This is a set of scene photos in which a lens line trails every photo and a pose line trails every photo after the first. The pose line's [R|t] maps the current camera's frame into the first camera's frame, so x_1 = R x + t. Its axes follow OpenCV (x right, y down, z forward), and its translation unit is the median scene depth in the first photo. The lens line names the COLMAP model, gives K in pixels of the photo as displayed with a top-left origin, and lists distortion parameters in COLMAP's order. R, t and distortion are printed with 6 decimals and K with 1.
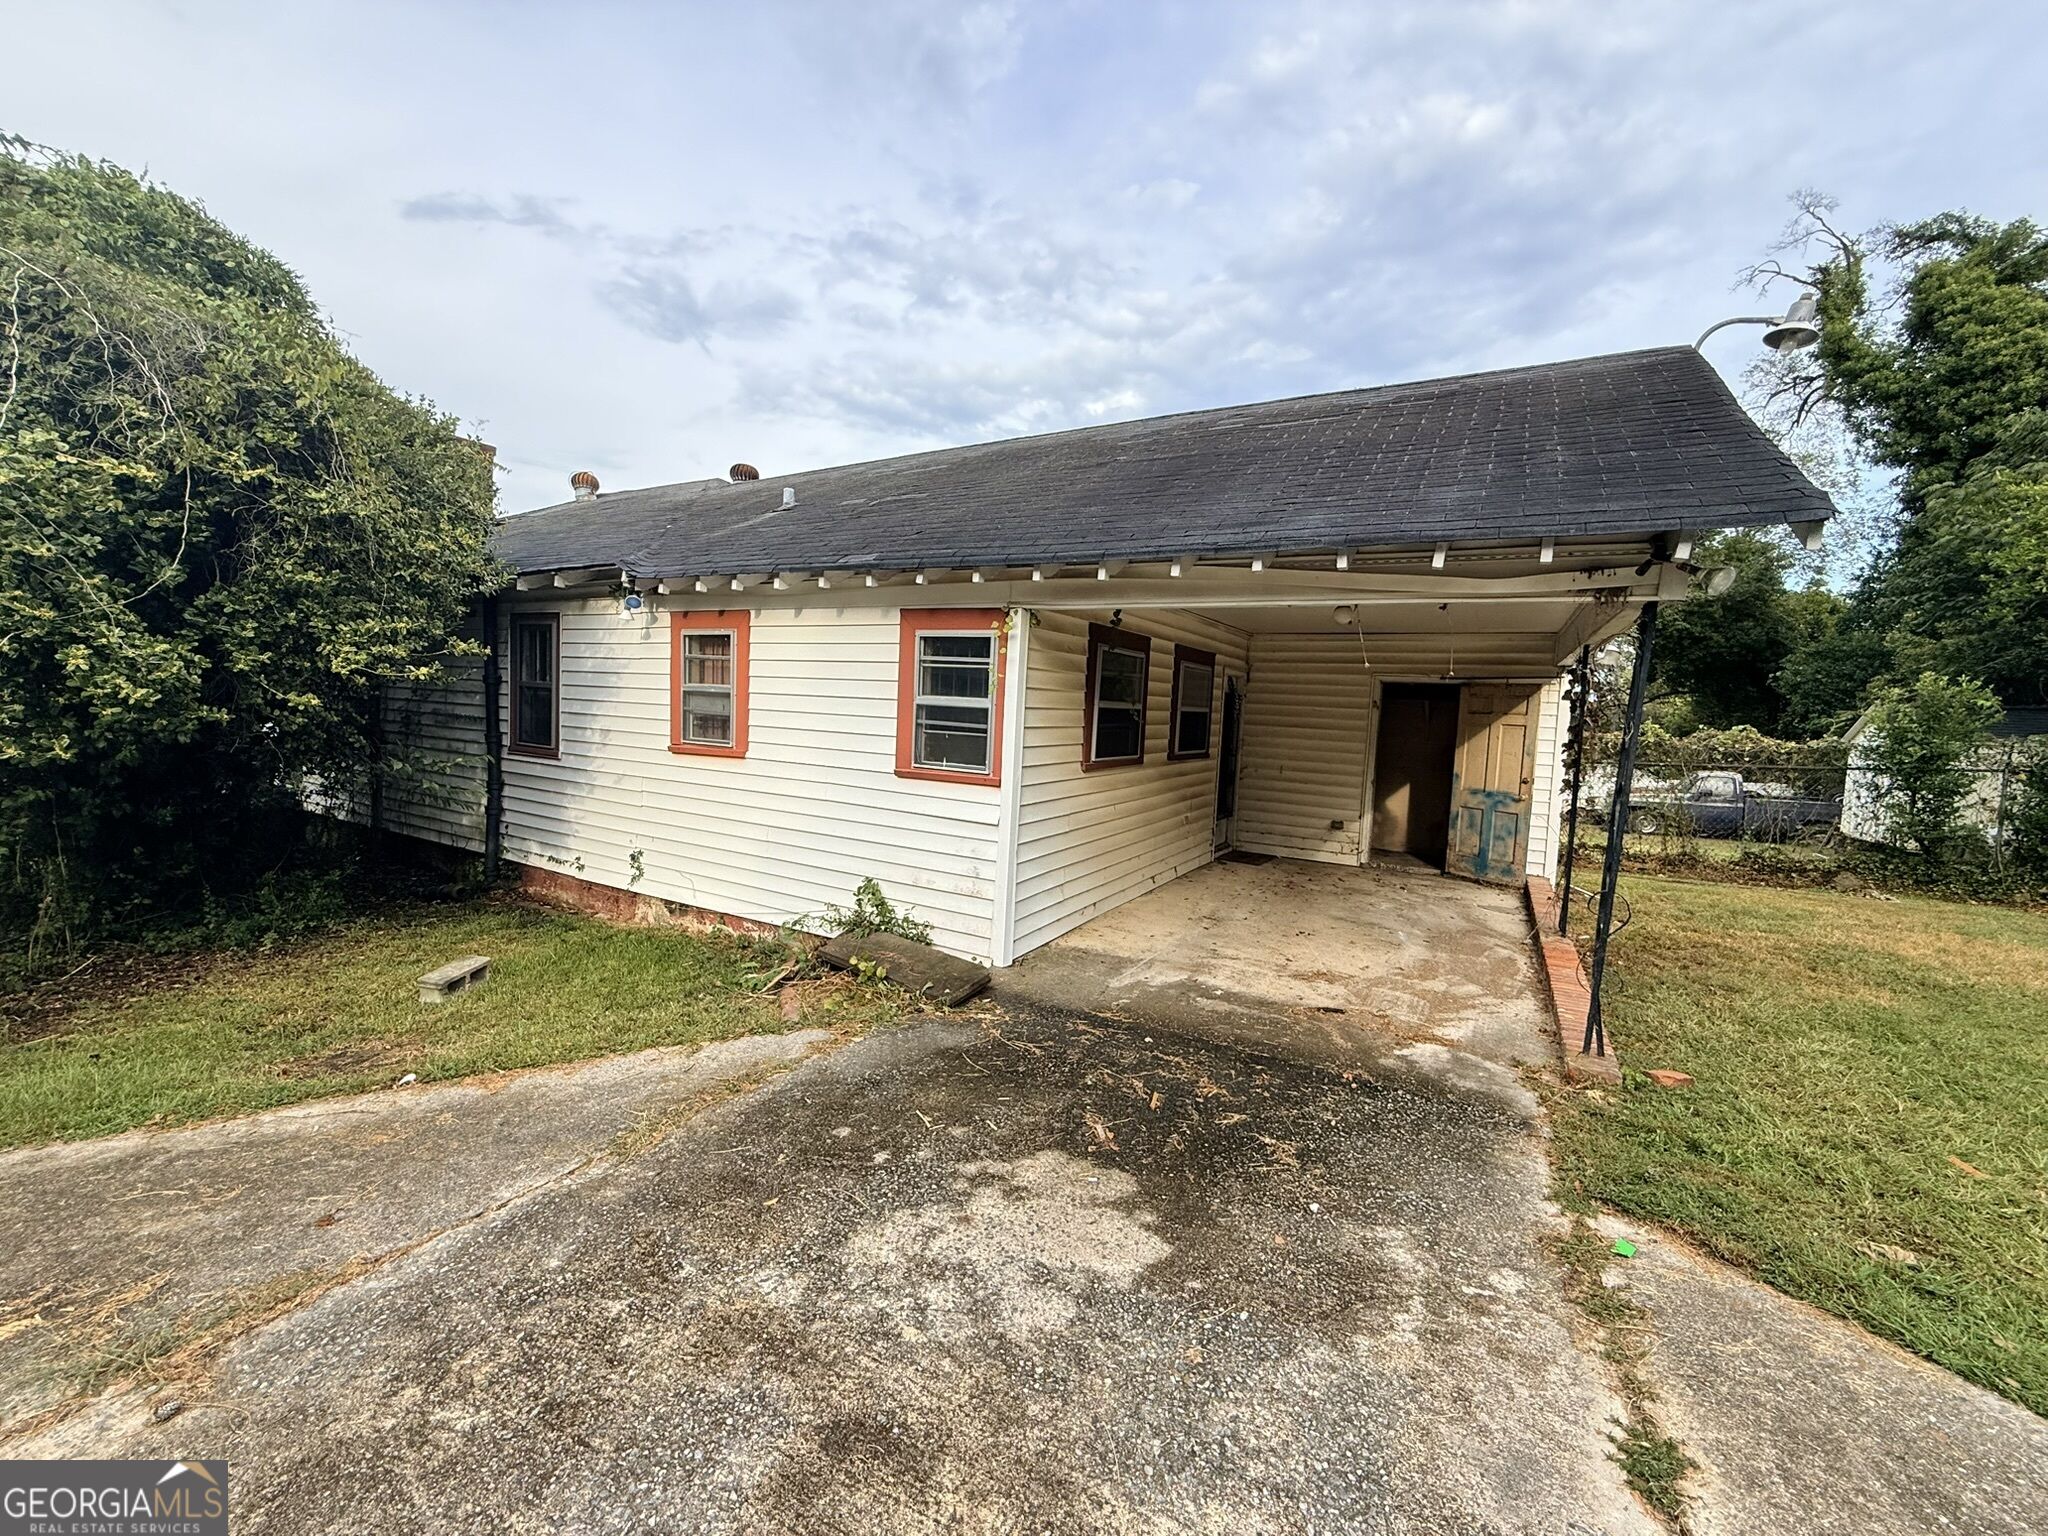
lens RADIAL K [[816.2, 0, 1023.5], [0, 816.2, 767.1], [0, 0, 1]] dist [-0.001320, 0.000180]
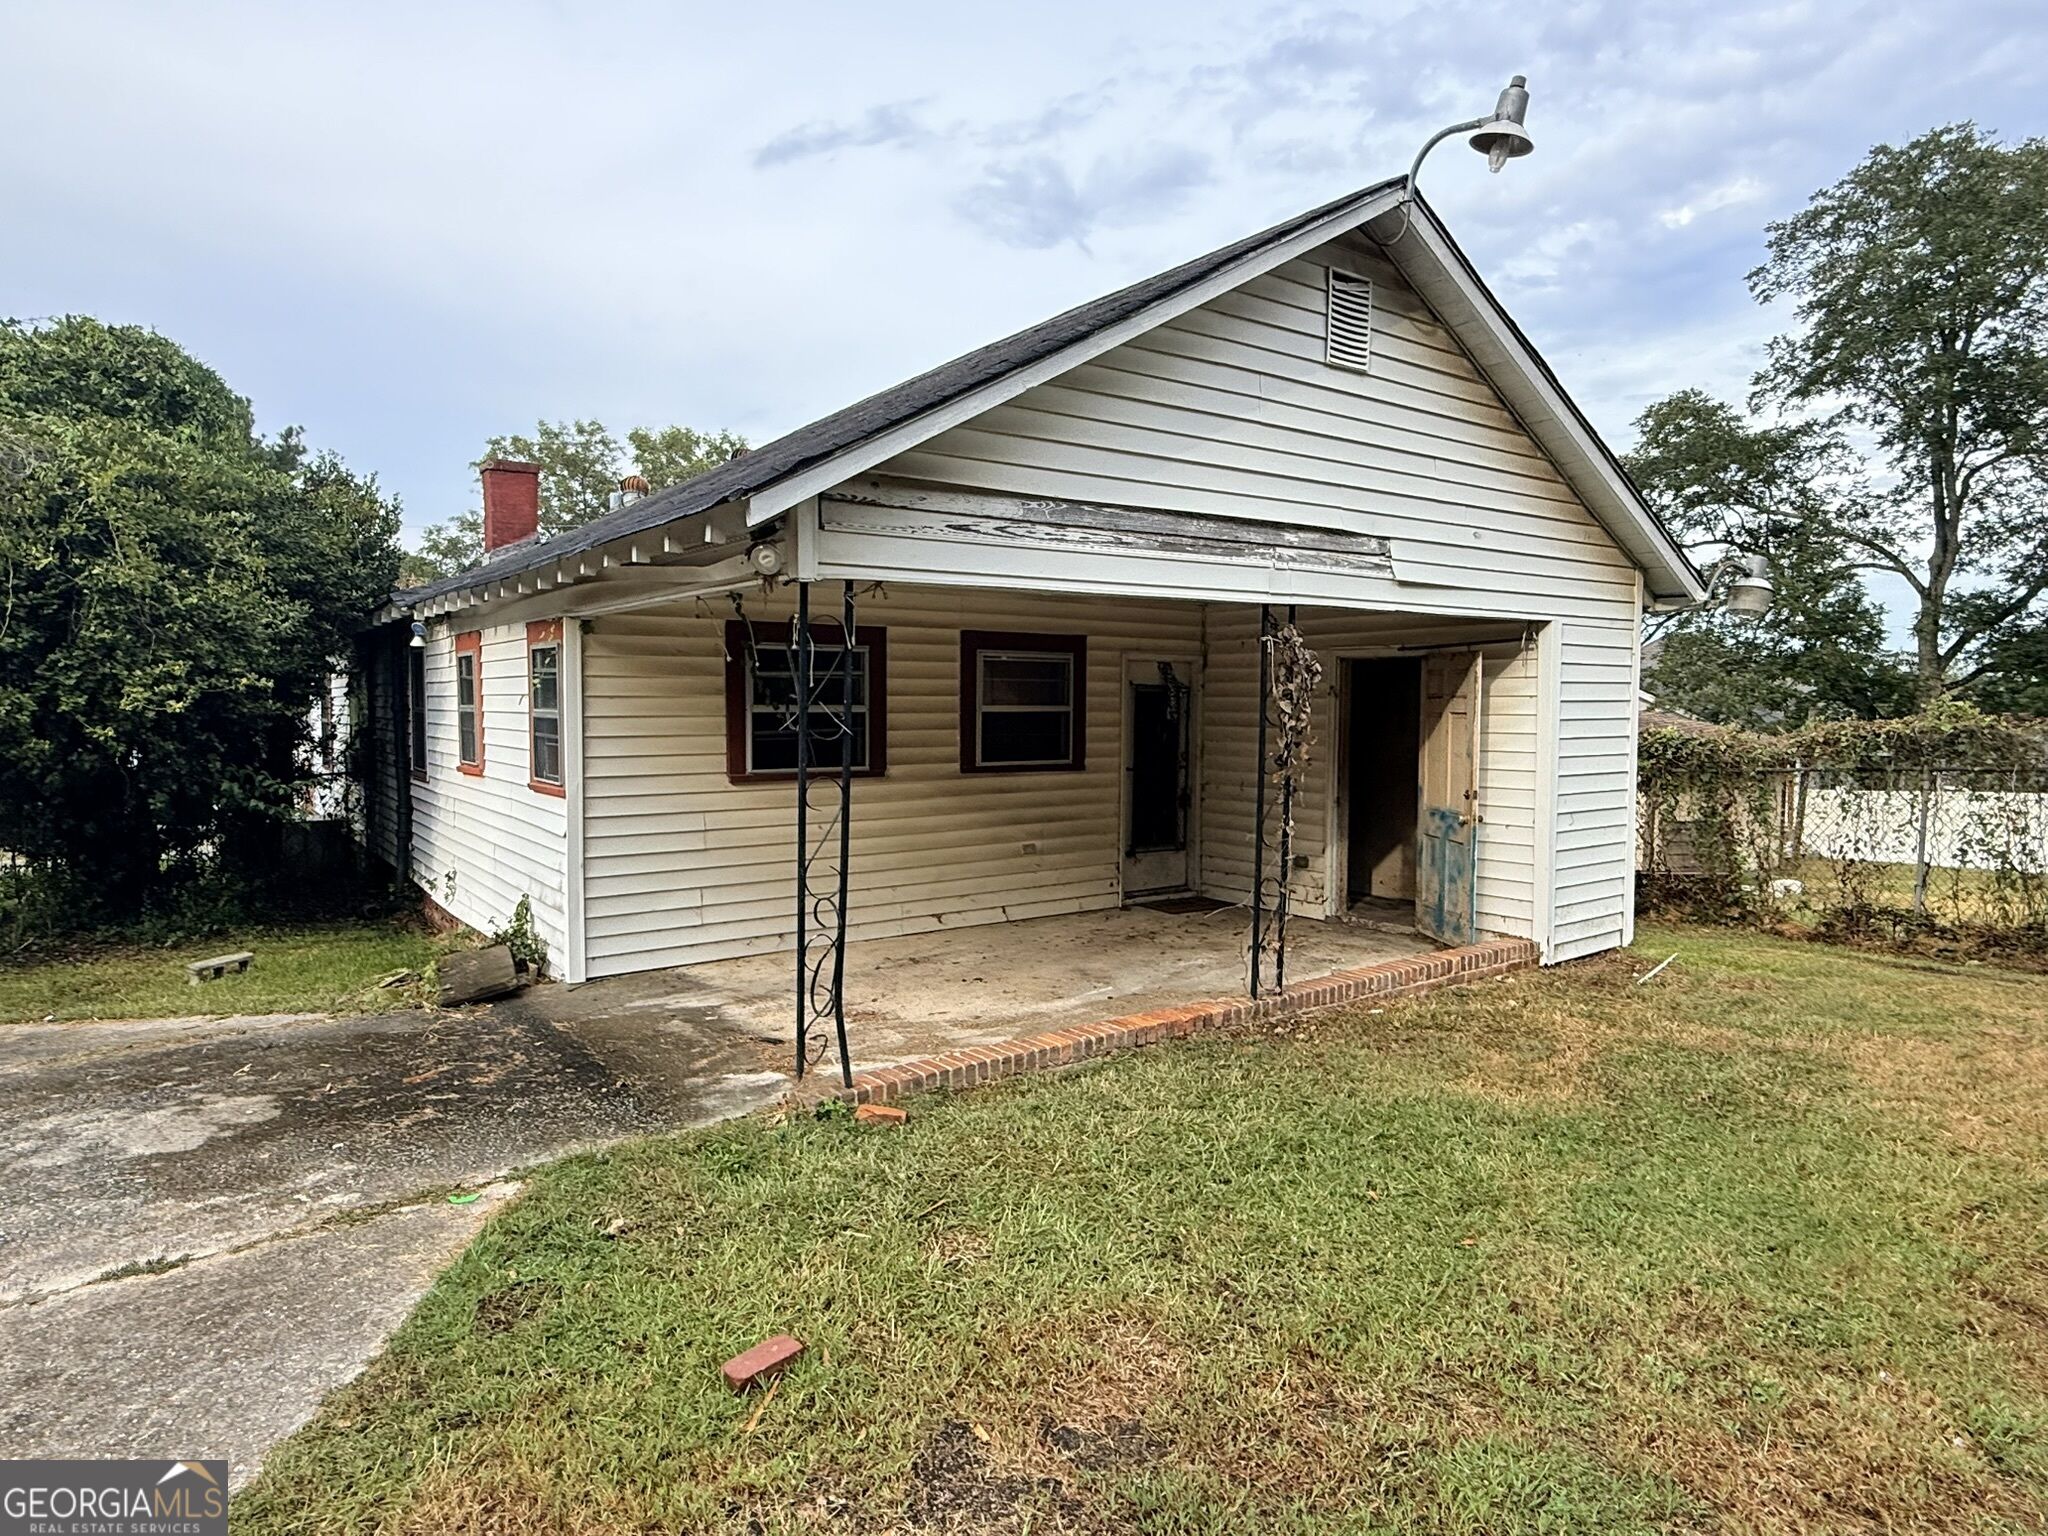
lens RADIAL K [[1179.7, 0, 1024.0], [0, 1179.7, 768.0], [0, 0, 1]] dist [0.000568, 0.000405]
pose [[0.913688, -0.019635, -0.405942, 1.228925], [0.006677, 0.999423, -0.033313, 0.045420], [0.406362, 0.027727, 0.913291, -0.087289]]
